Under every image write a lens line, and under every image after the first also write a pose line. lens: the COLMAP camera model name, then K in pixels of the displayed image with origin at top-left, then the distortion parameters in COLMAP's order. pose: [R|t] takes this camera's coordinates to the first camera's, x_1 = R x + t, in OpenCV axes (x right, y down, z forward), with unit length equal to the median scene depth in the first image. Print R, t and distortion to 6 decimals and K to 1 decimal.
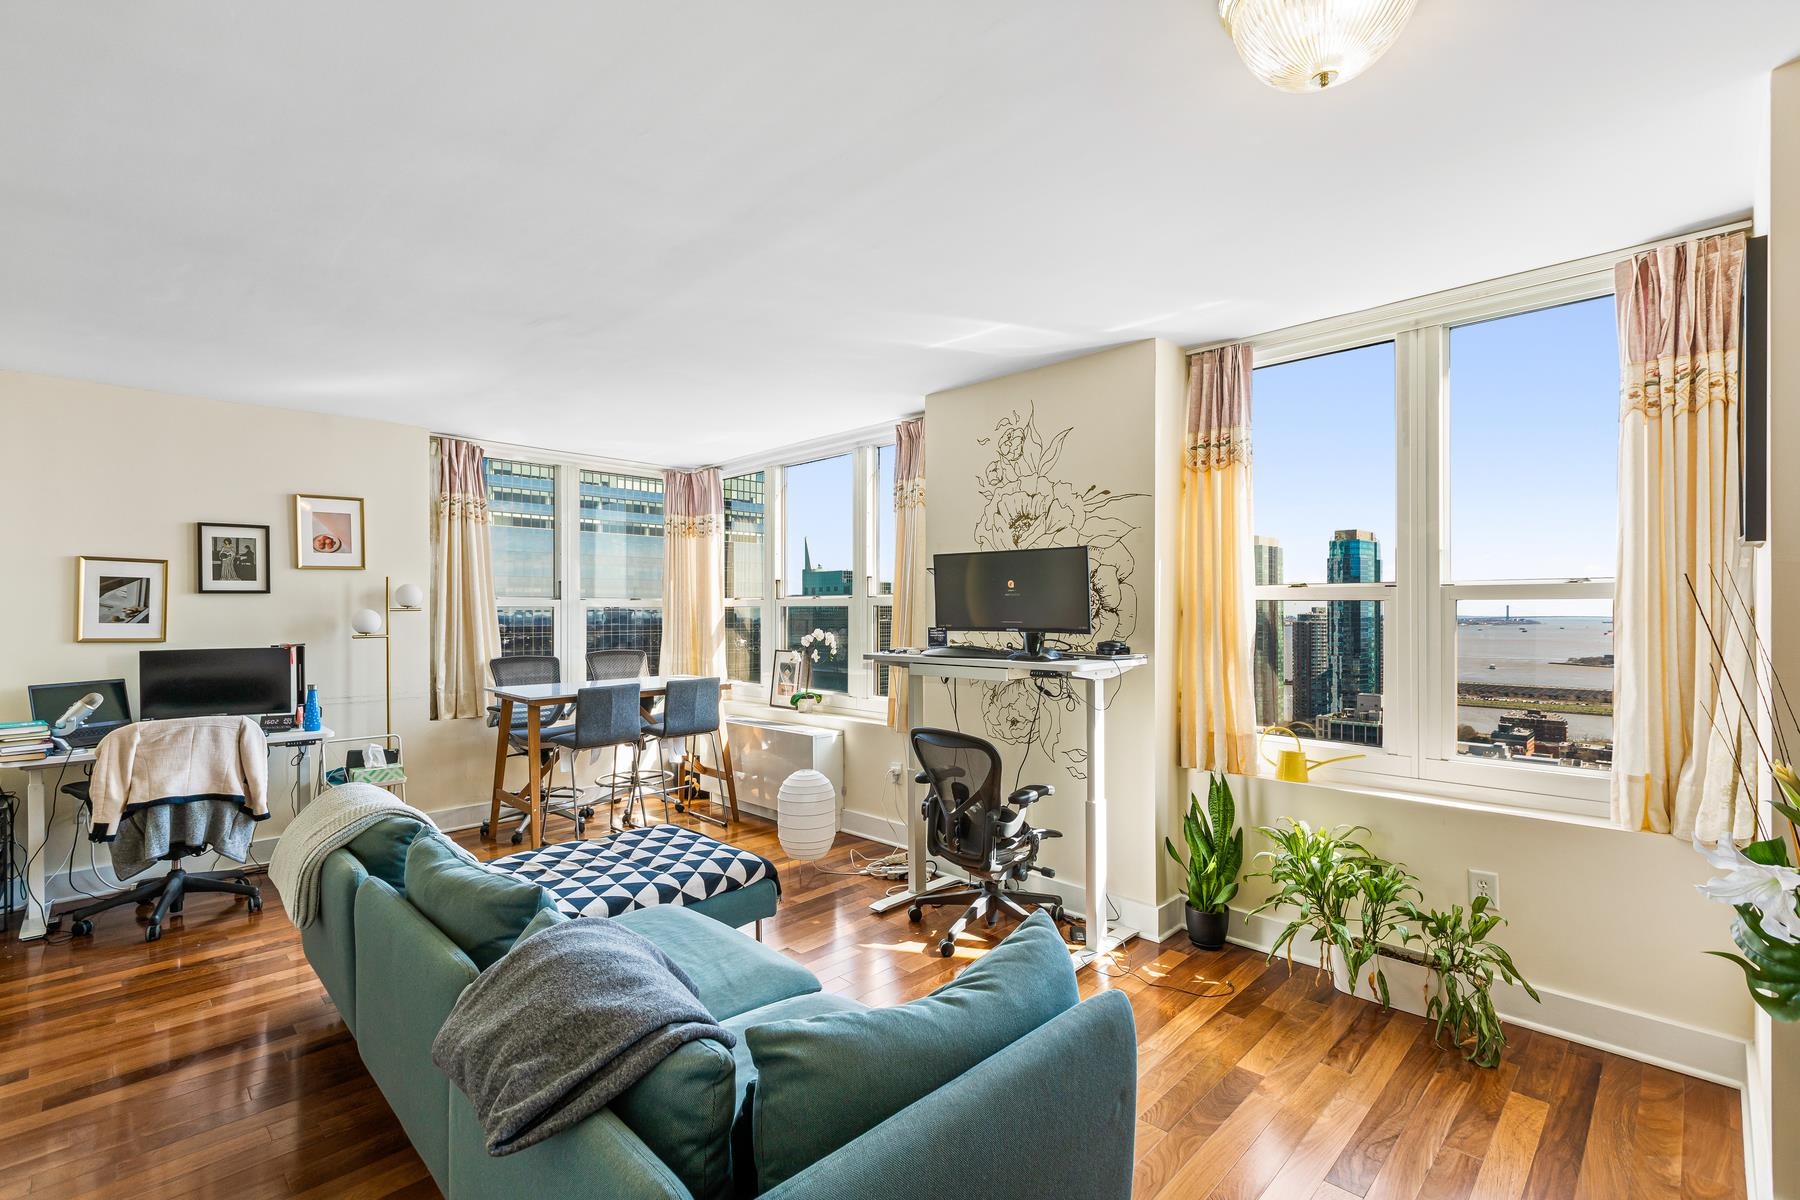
lens RADIAL K [[817.8, 0, 913.5], [0, 817.8, 596.8], [0, 0, 1]] dist [0.003950, -0.001050]
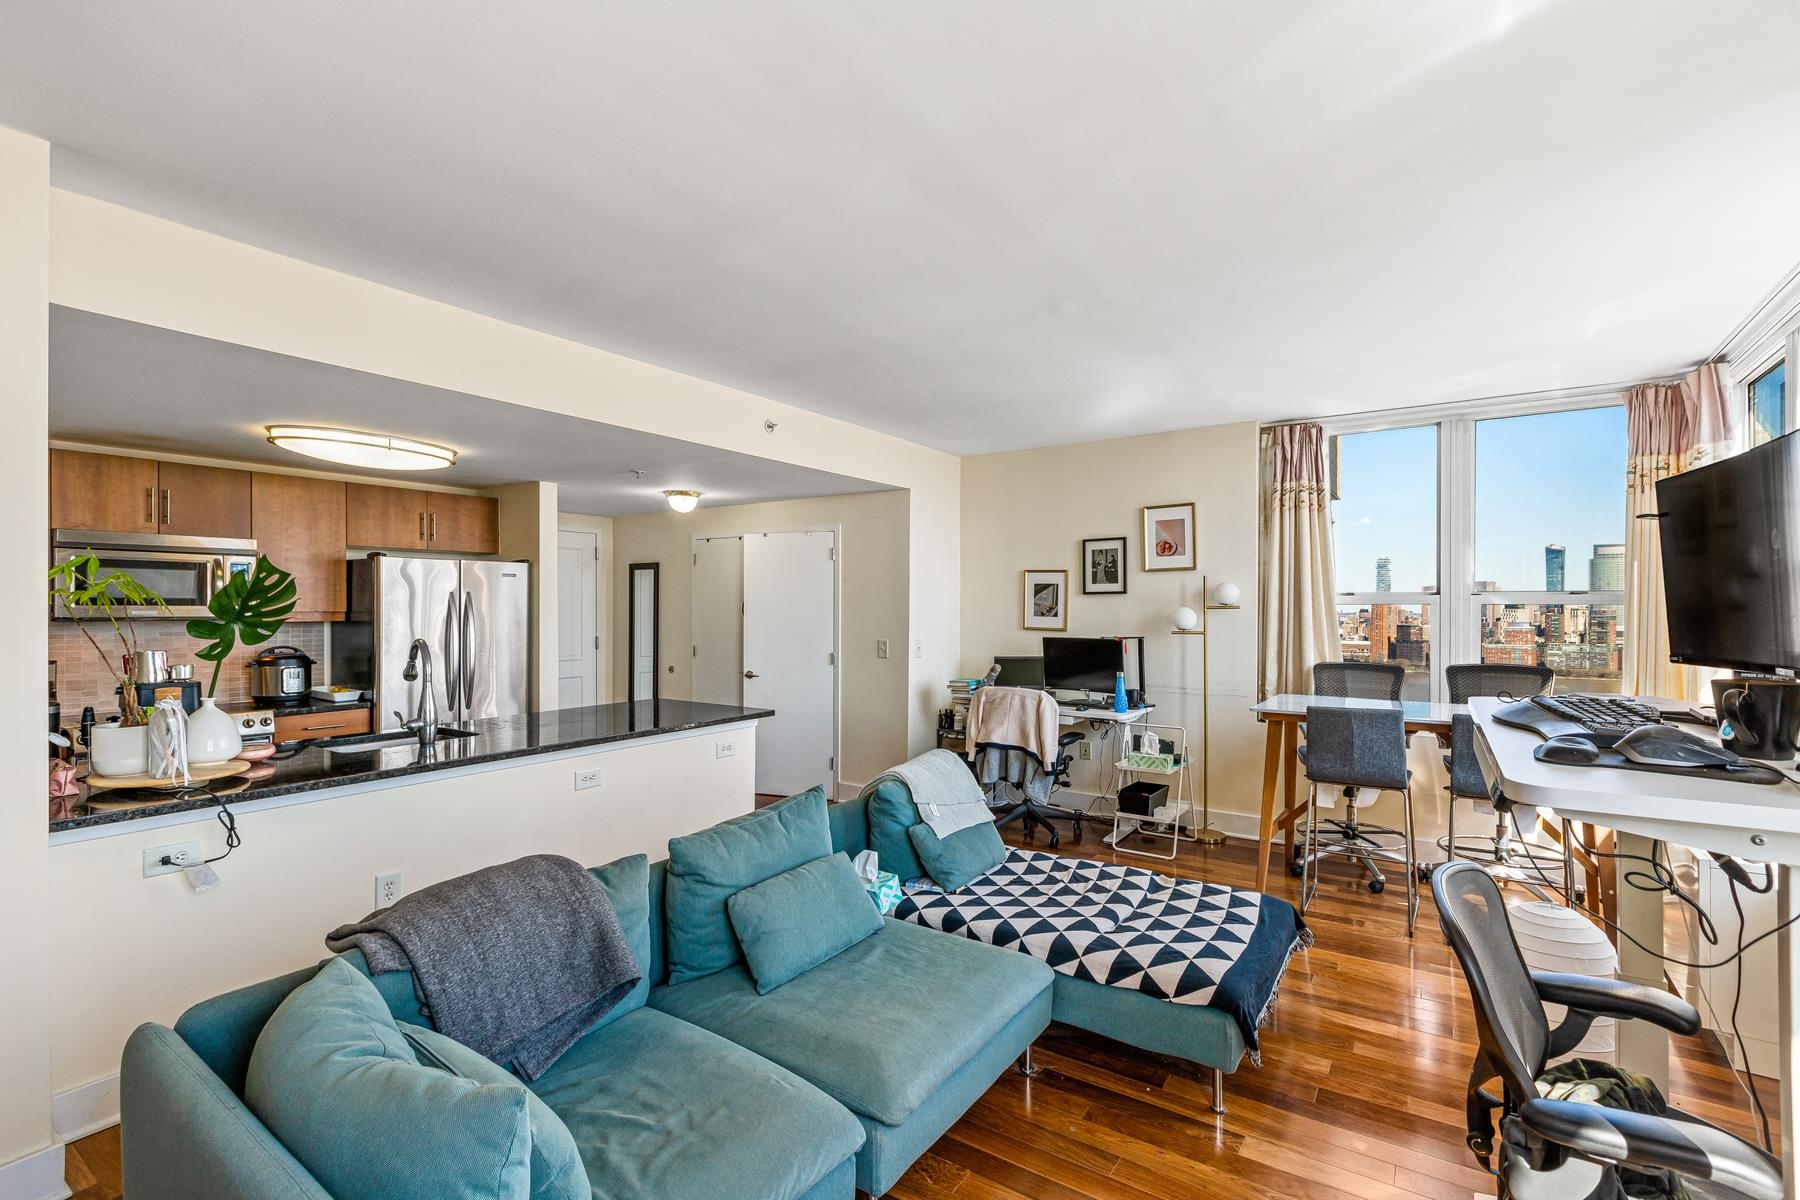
lens RADIAL K [[817.8, 0, 902.6], [0, 817.8, 599.3], [0, 0, 1]] dist [0.003950, -0.001050]
pose [[0.169728, -0.006651, -0.985468, 0.363304], [0.015744, 0.999868, -0.004037, 0.004368], [0.985365, -0.014830, 0.169811, 0.522135]]
